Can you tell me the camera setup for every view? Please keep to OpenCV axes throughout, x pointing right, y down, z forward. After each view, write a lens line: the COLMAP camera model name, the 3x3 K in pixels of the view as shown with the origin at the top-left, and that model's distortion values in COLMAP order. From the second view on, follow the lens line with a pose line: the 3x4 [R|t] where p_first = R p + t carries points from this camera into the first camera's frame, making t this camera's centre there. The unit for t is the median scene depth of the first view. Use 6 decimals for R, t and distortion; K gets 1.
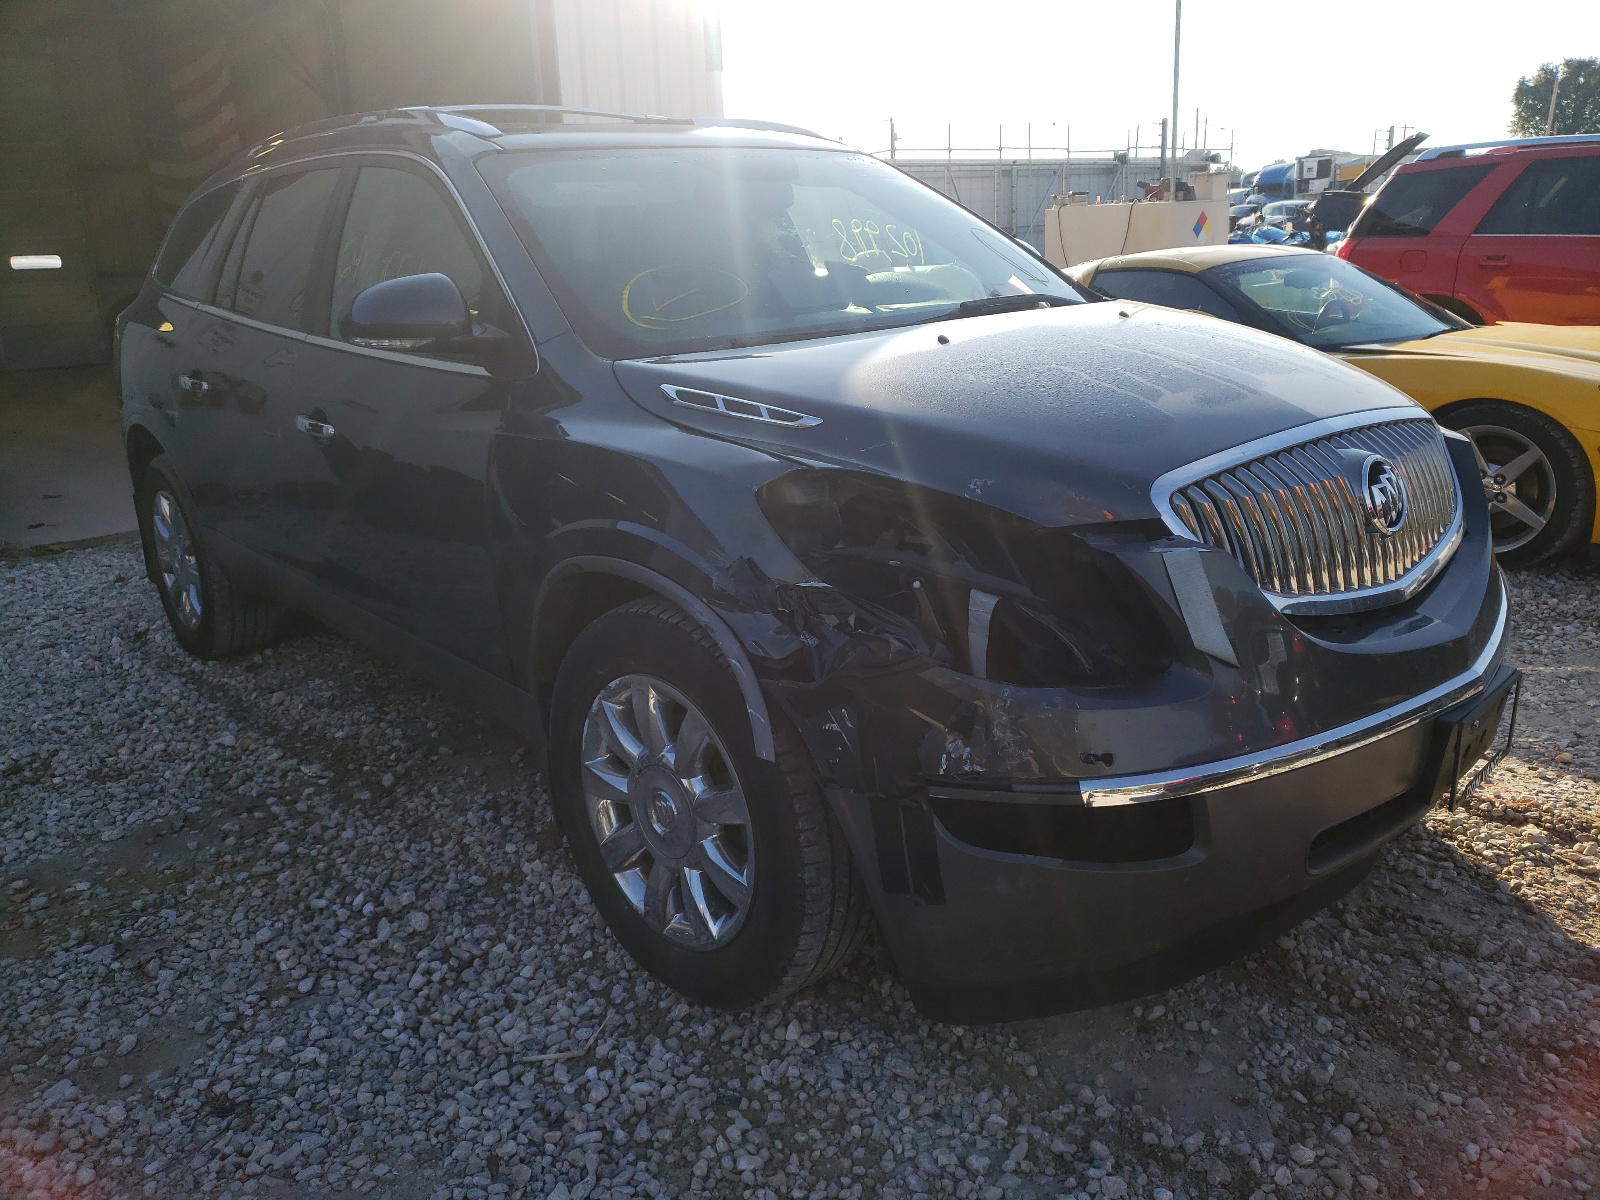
lens RADIAL K [[1237.9, 0, 796.0], [0, 1237.9, 604.8], [0, 0, 1]] dist [0.022574, -0.033653]
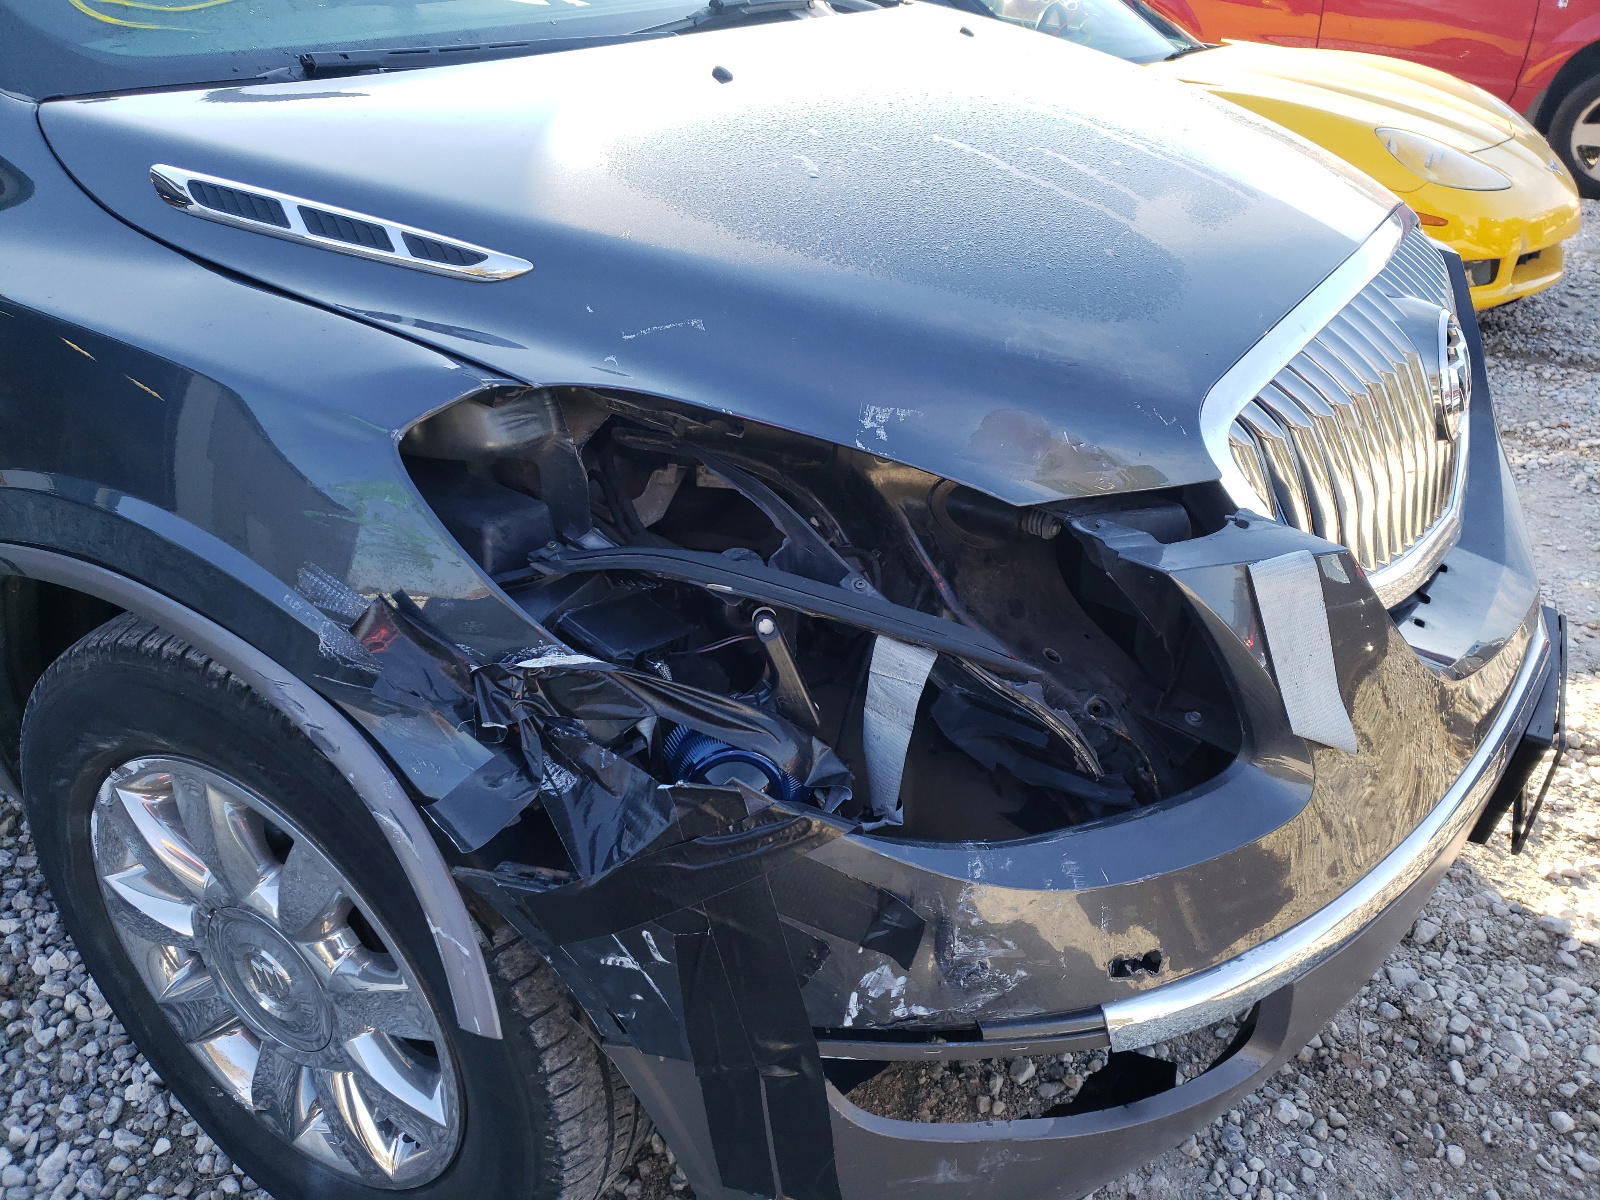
lens RADIAL K [[1237.9, 0, 808.7], [0, 1237.9, 594.1], [0, 0, 1]] dist [0.022574, -0.033653]
pose [[0.953434, -0.086576, 0.288909, -0.024381], [0.020666, 0.974416, 0.223799, -0.125265], [-0.300894, -0.207407, 0.930830, 0.481893]]
